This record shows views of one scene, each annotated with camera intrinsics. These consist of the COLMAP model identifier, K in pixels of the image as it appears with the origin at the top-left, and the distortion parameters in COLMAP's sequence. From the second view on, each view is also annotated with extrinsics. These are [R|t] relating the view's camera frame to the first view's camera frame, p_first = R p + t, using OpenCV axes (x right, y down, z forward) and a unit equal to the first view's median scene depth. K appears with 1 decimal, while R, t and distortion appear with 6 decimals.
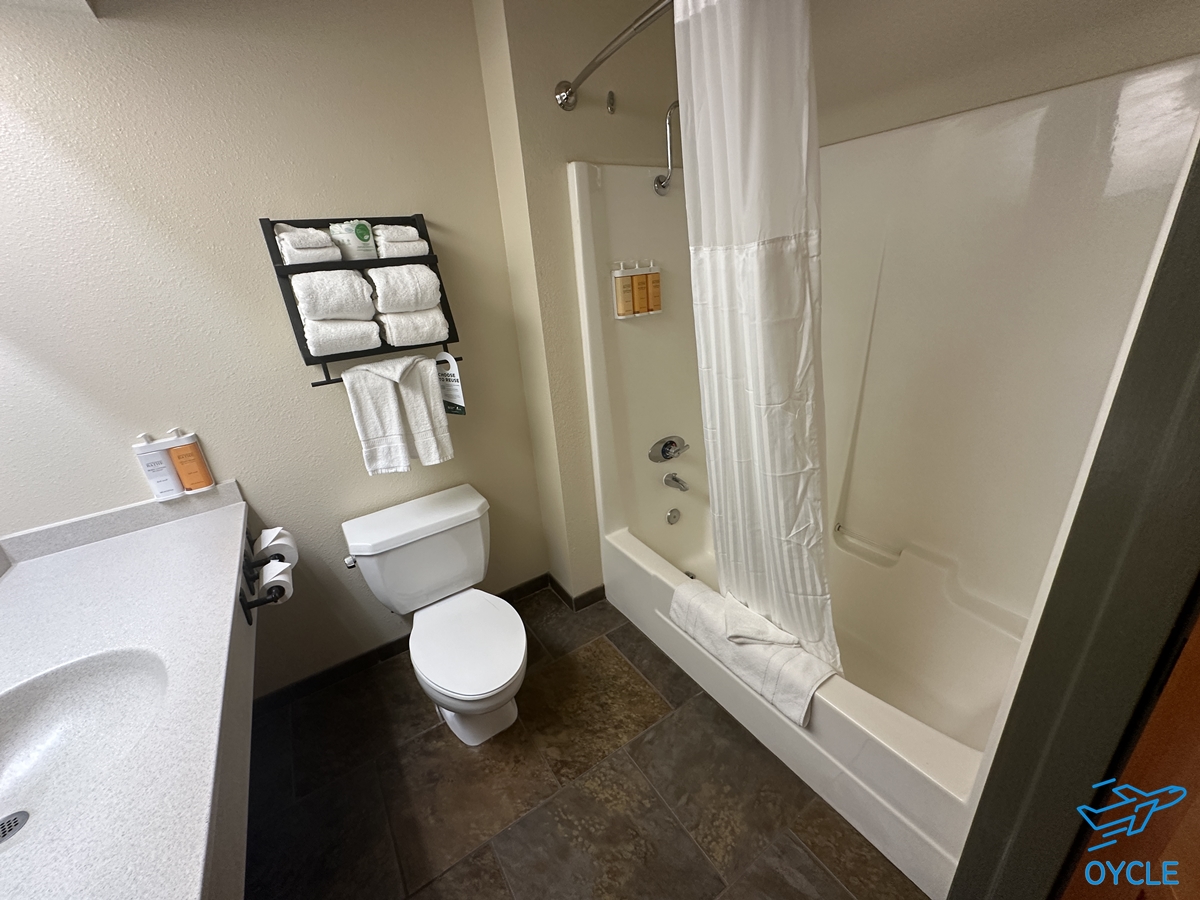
lens RADIAL K [[476.4, 0, 599.7], [0, 476.4, 450.6], [0, 0, 1]] dist [-0.001373, -0.000152]
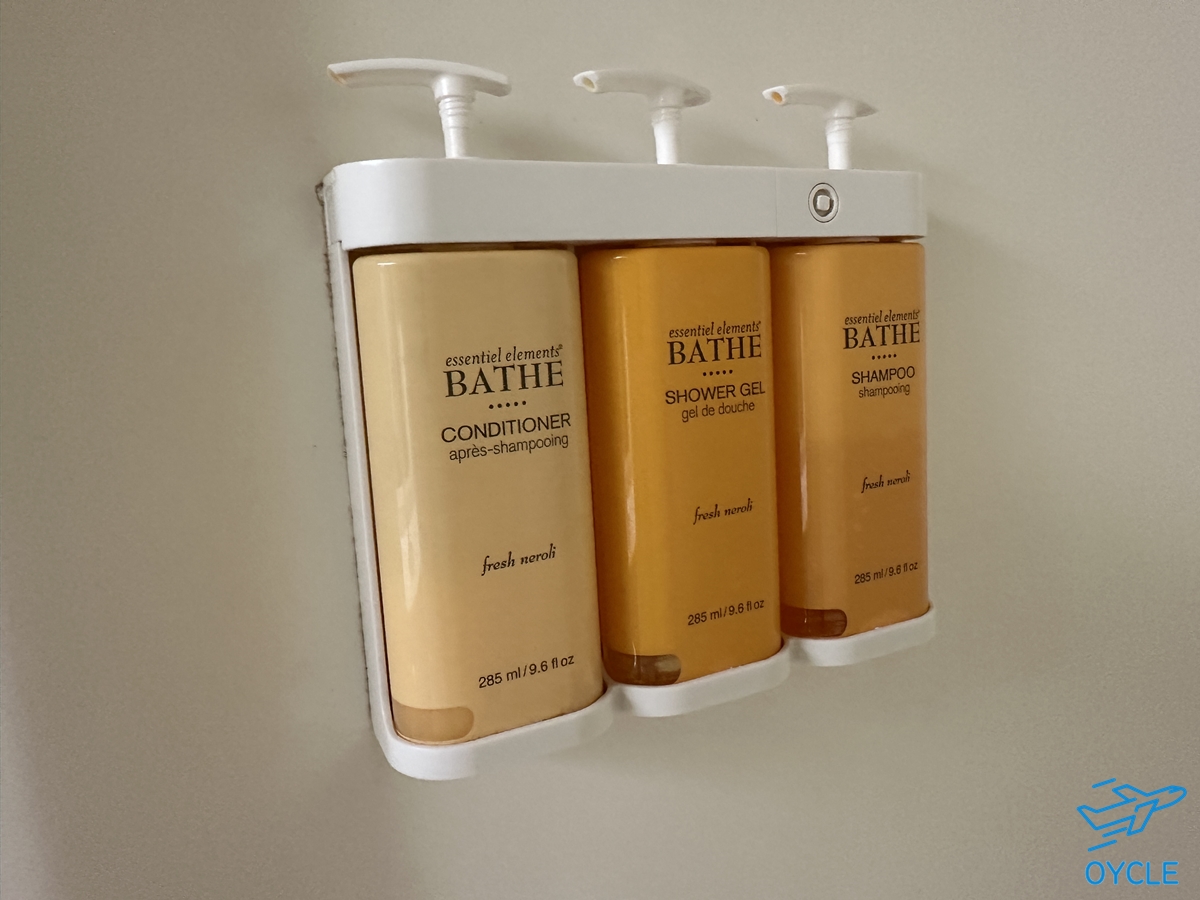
lens RADIAL K [[826.3, 0, 599.1], [0, 826.3, 450.6], [0, 0, 1]] dist [0.005239, 0.000056]
pose [[0.989290, 0.046646, -0.138311, 0.088955], [-0.074952, 0.975436, -0.207139, -0.301740], [0.125252, 0.215287, 0.968485, 0.863692]]
